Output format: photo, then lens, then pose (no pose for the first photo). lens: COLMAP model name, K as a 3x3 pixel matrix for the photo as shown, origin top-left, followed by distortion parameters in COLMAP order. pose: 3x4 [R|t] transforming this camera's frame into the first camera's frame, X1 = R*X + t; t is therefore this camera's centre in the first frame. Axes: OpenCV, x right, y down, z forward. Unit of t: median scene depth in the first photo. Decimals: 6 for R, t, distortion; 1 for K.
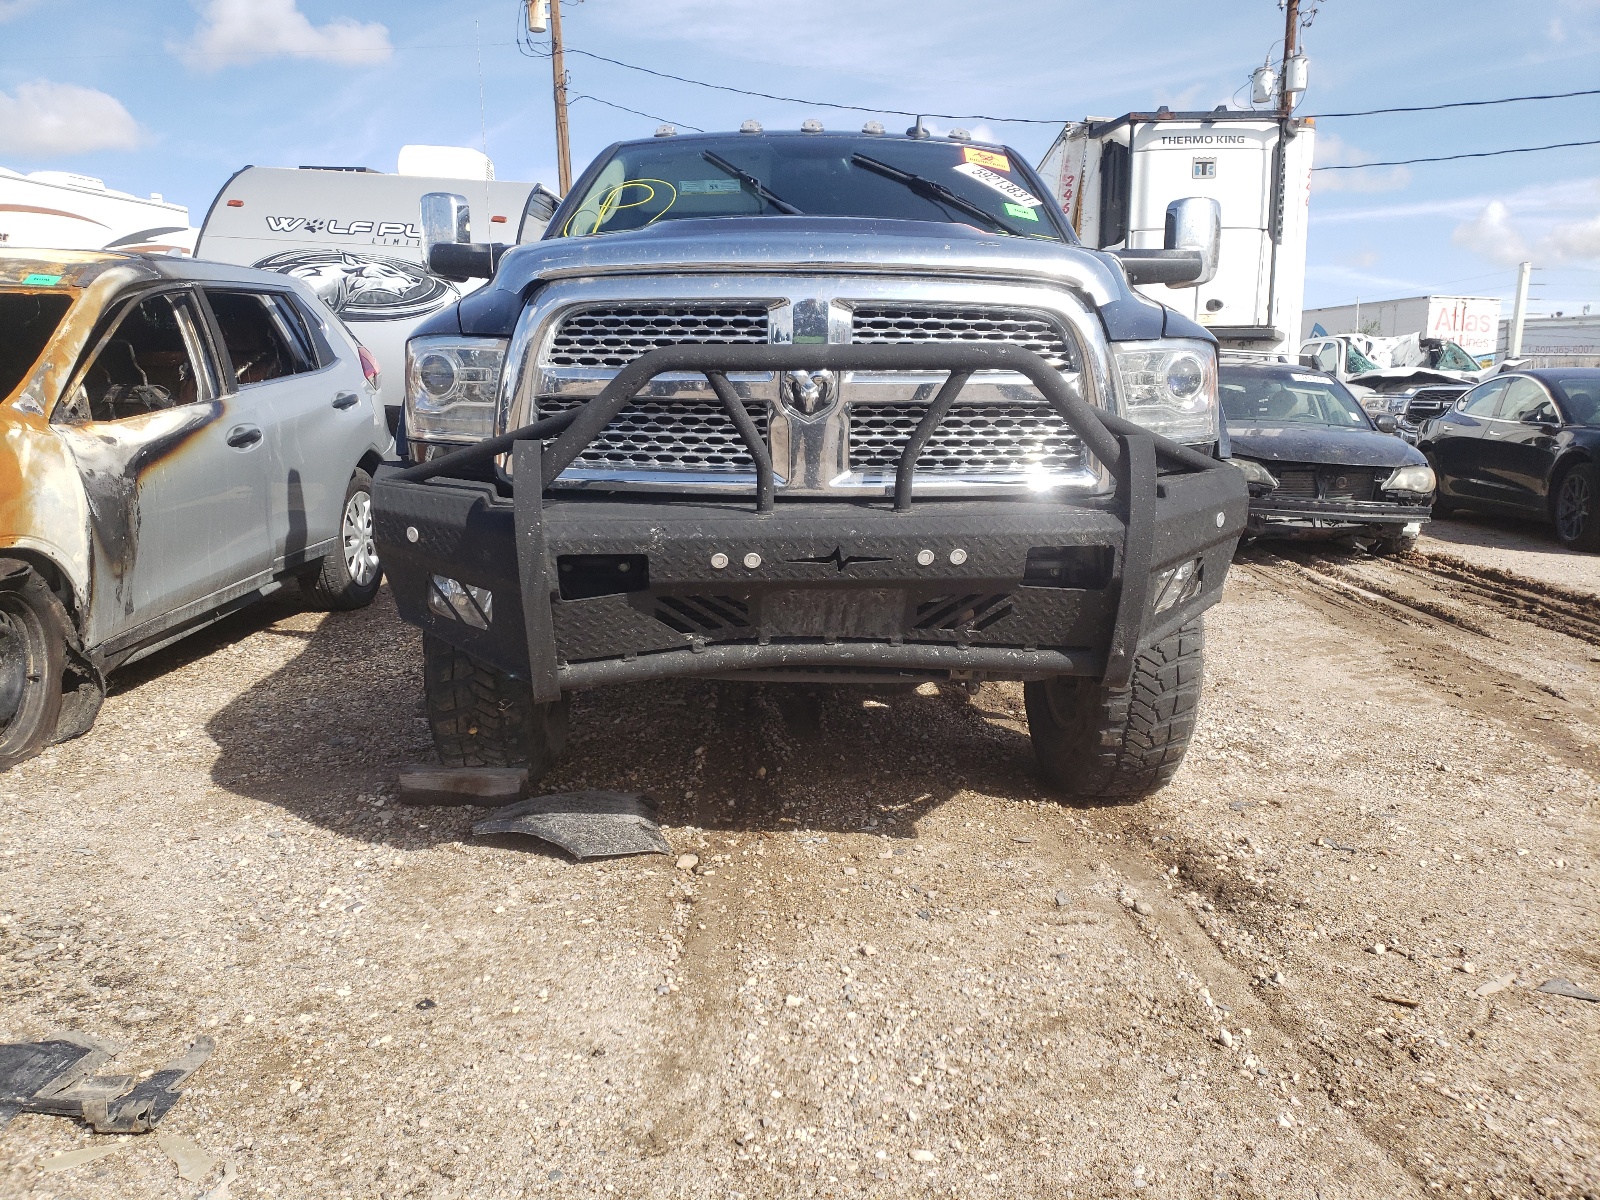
lens RADIAL K [[1231.1, 0, 800.0], [0, 1231.1, 600.0], [0, 0, 1]] dist [0.102684, -0.200601]
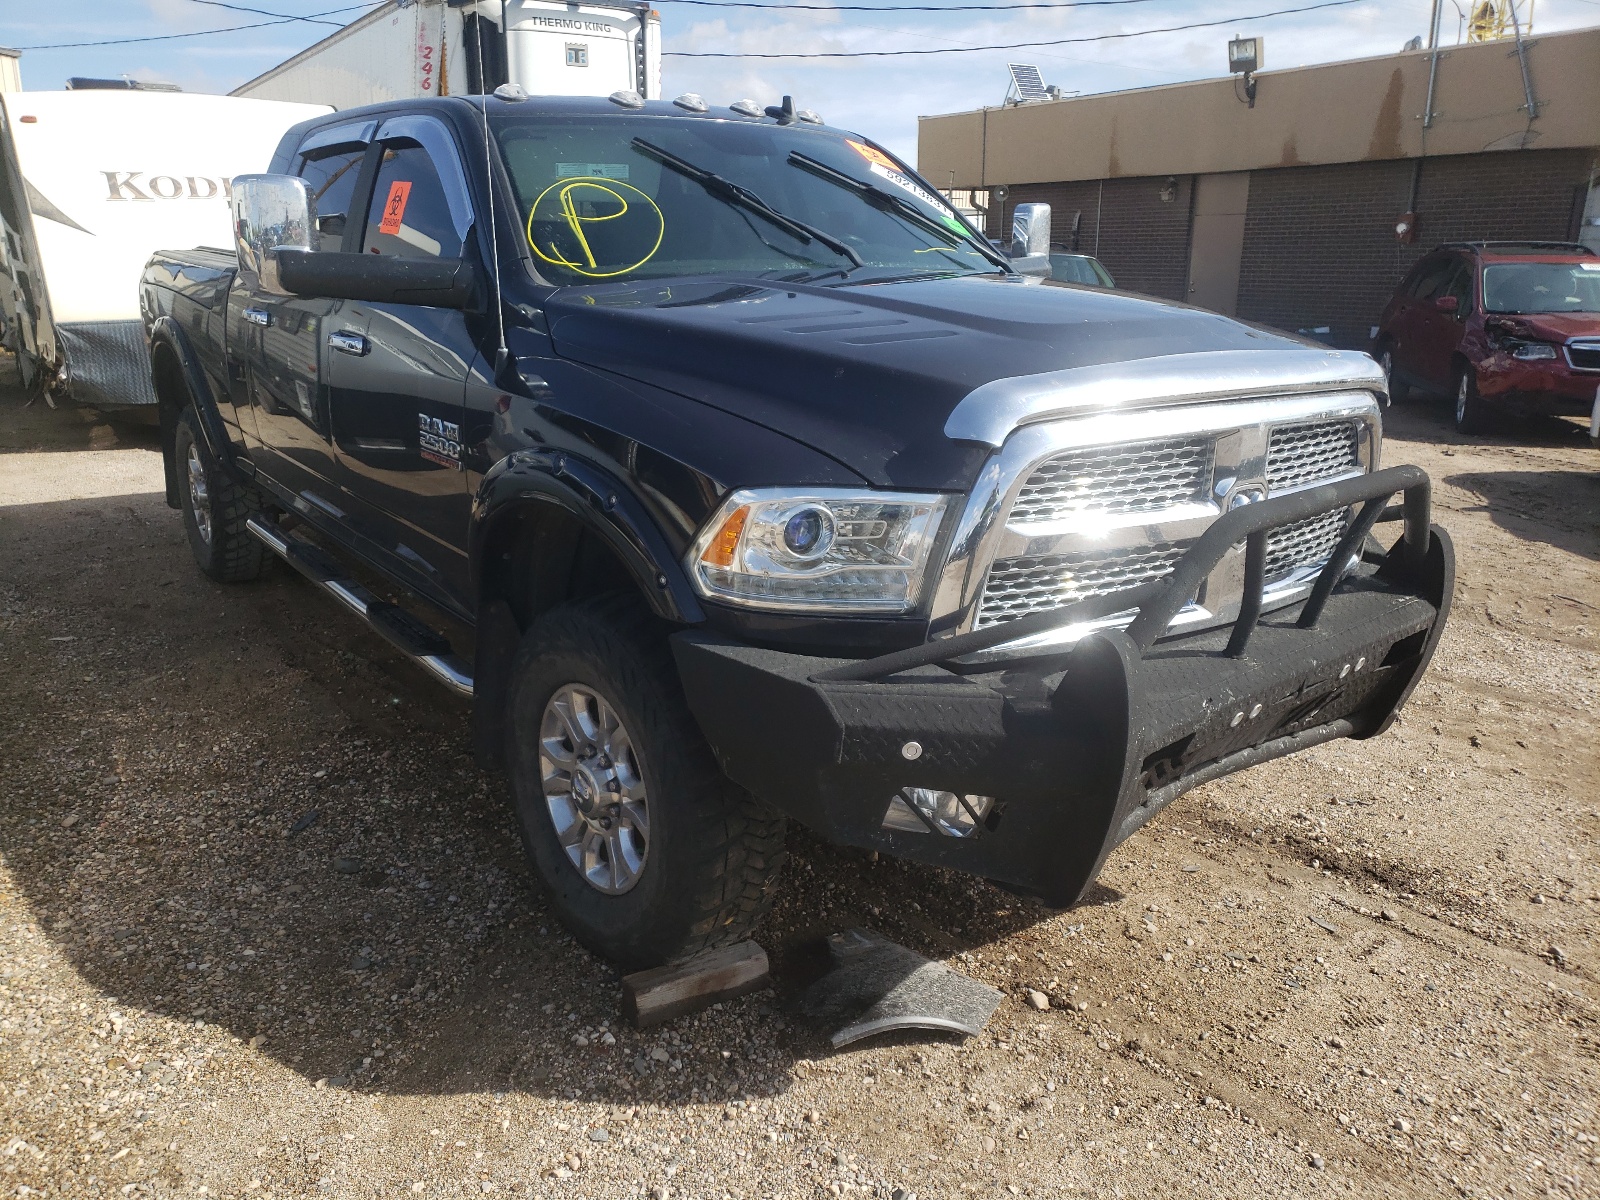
lens RADIAL K [[1228.3, 0, 770.4], [0, 1228.3, 630.8], [0, 0, 1]] dist [0.061823, -0.050817]
pose [[0.817456, -0.174047, 0.549066, -0.491264], [0.095431, 0.981005, 0.168886, -0.164975], [-0.568031, -0.085659, 0.818537, 0.242064]]
